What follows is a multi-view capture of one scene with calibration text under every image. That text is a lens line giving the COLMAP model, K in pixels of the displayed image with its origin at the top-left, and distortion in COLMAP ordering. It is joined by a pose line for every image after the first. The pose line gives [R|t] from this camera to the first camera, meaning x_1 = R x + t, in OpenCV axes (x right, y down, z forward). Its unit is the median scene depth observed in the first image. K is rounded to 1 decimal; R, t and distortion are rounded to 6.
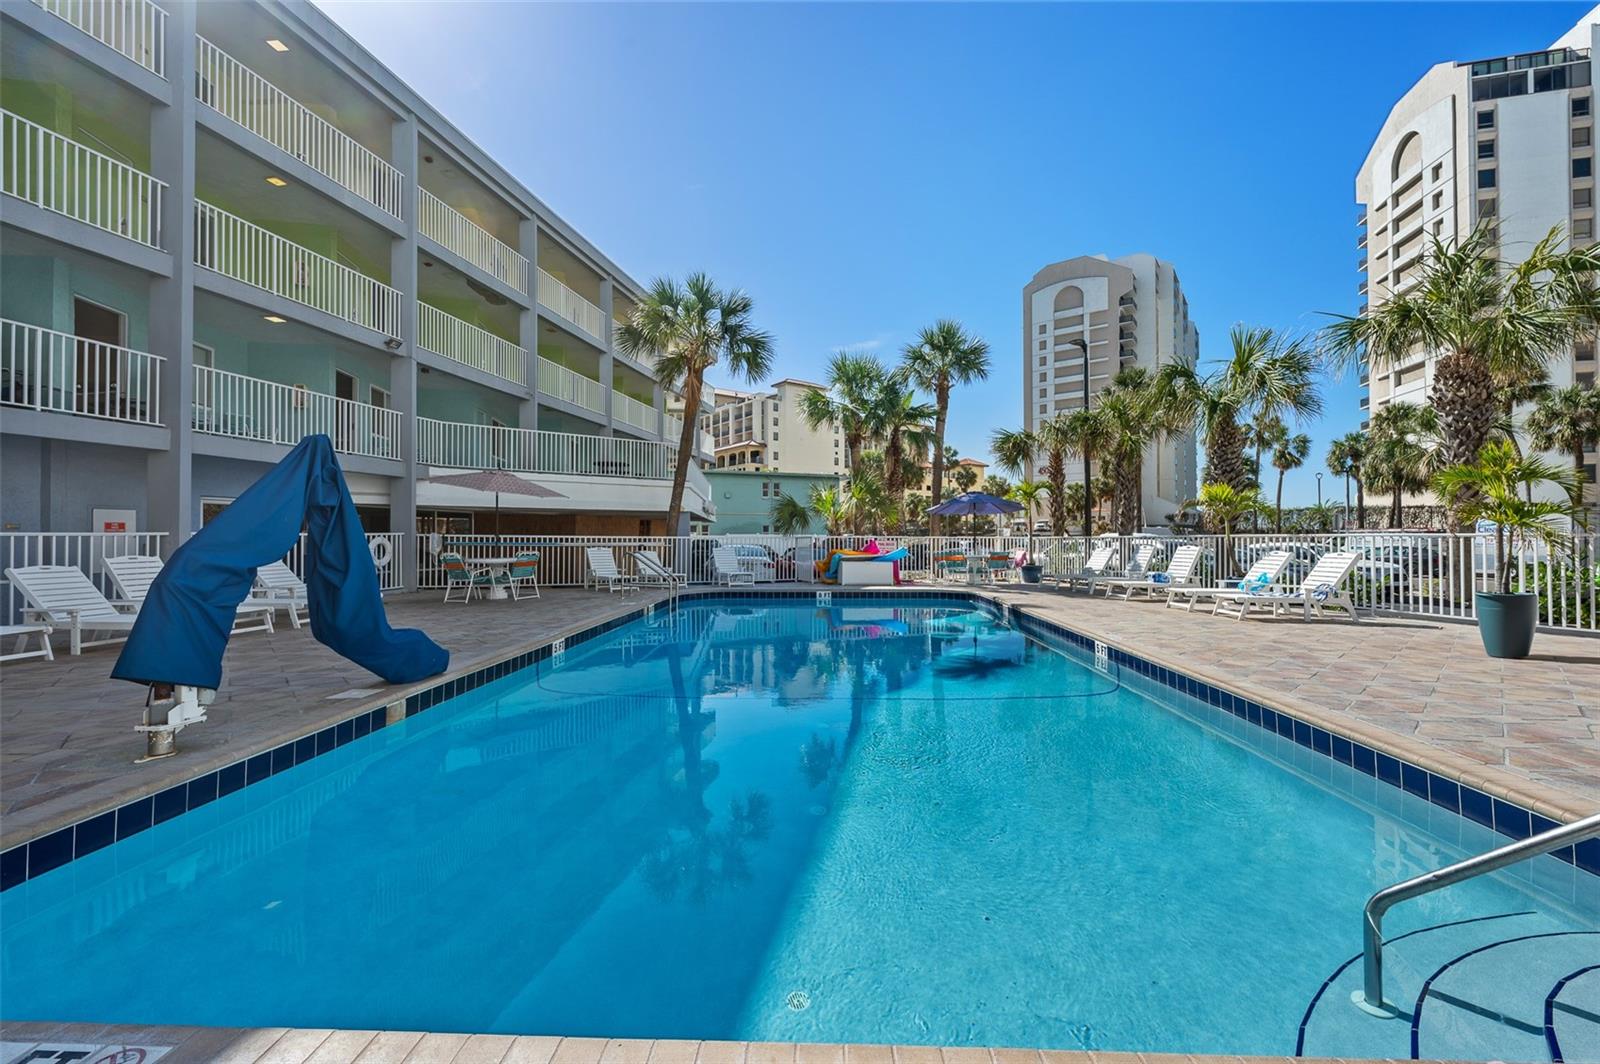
lens RADIAL K [[631.2, 0, 807.1], [0, 631.2, 527.6], [0, 0, 1]] dist [-0.000855, 0.000571]
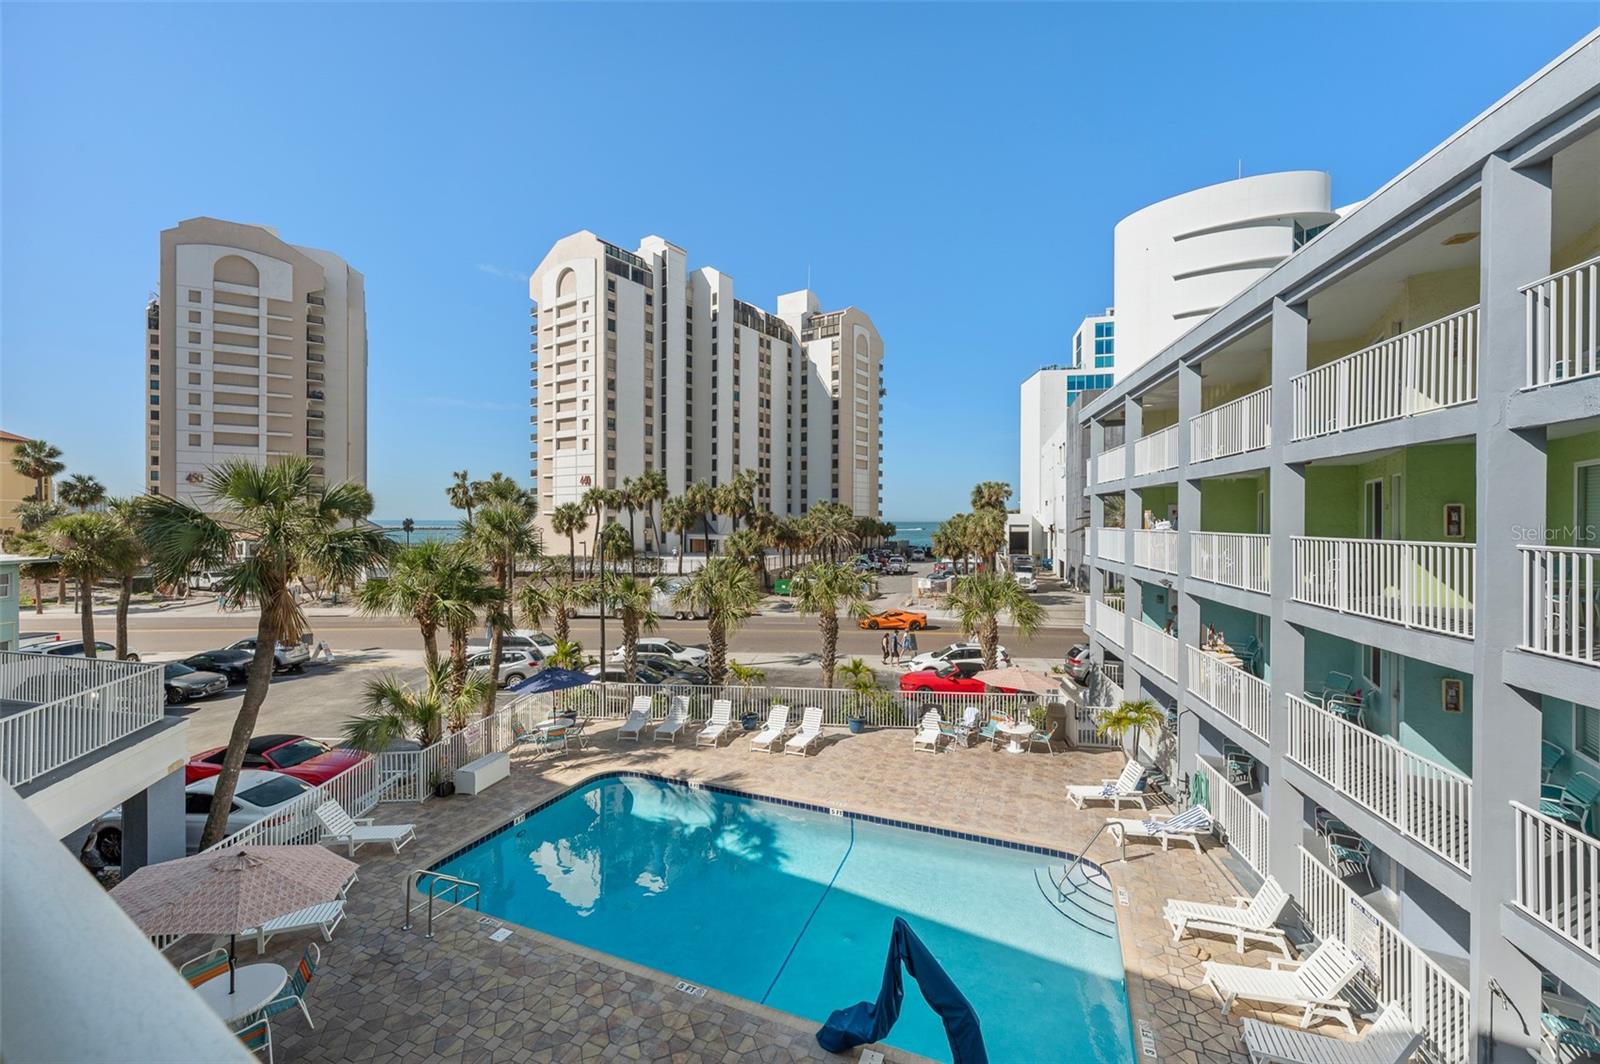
lens RADIAL K [[631.2, 0, 796.2], [0, 631.2, 526.3], [0, 0, 1]] dist [-0.000855, 0.000571]
pose [[0.351877, -0.005348, 0.936031, -0.318584], [-0.013535, 0.999850, 0.010801, -0.160915], [-0.935948, -0.016470, 0.351752, 0.079635]]
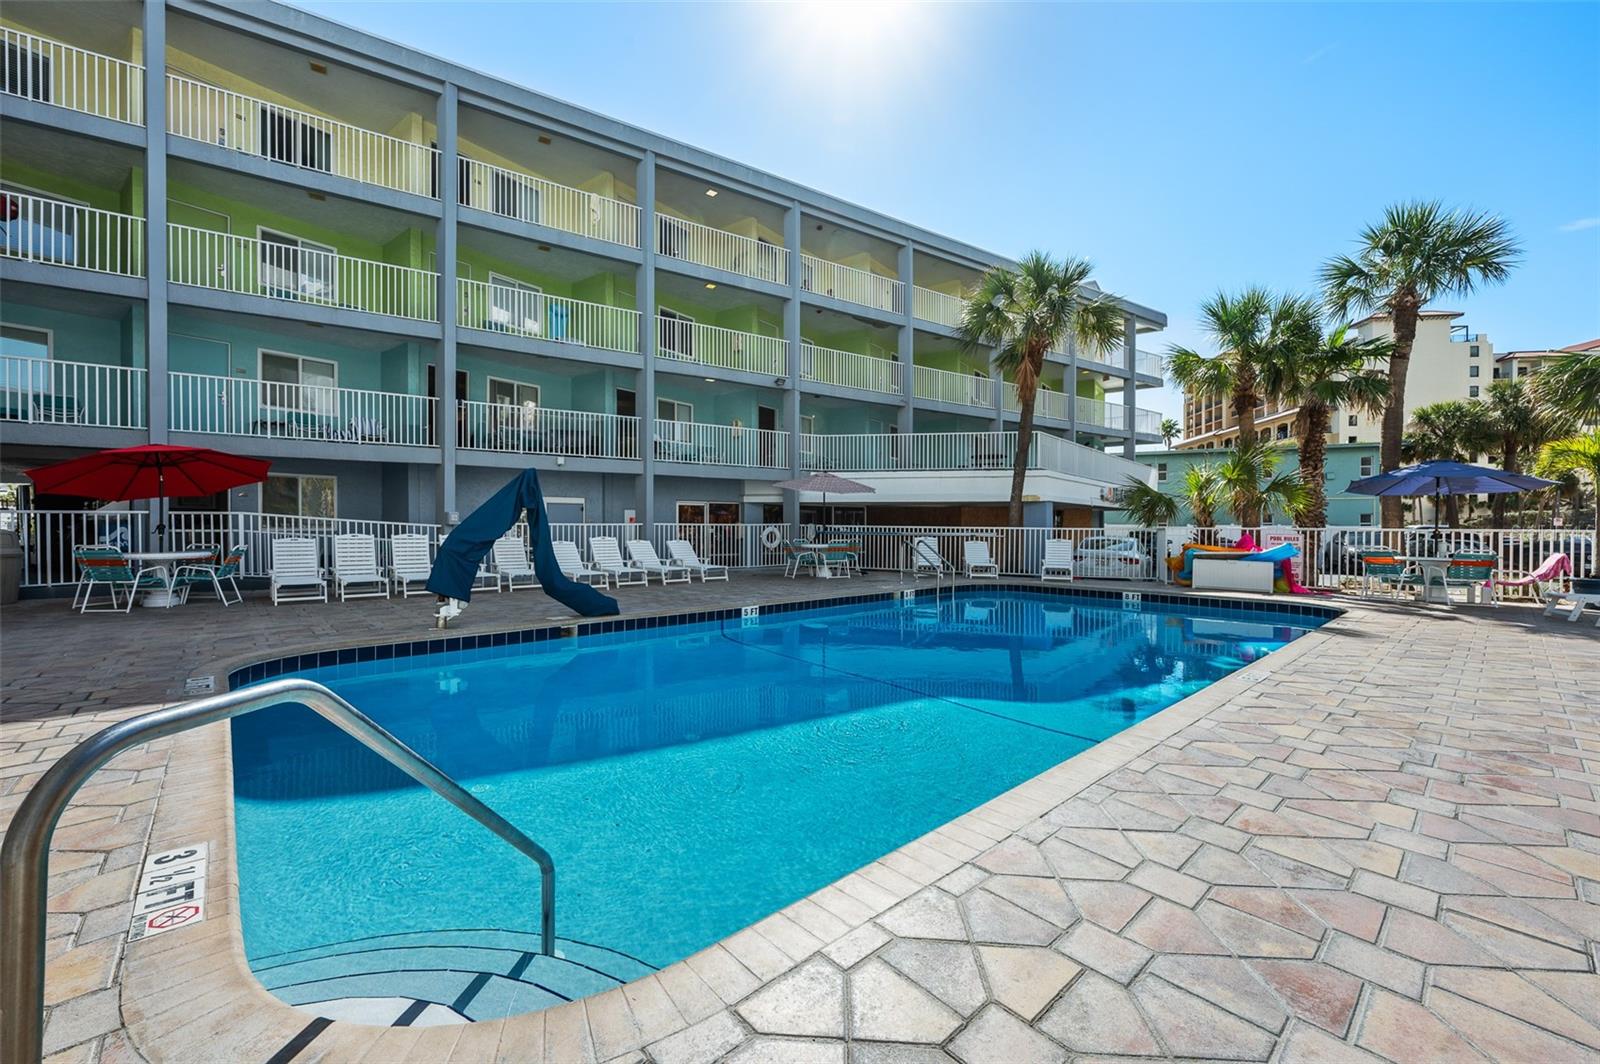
lens RADIAL K [[631.2, 0, 804.4], [0, 631.2, 531.9], [0, 0, 1]] dist [-0.000855, 0.000571]
pose [[0.700953, 0.009600, -0.713143, 0.128421], [0.005521, 0.999806, 0.018885, 0.000280], [0.713186, -0.017175, 0.700764, 0.037280]]
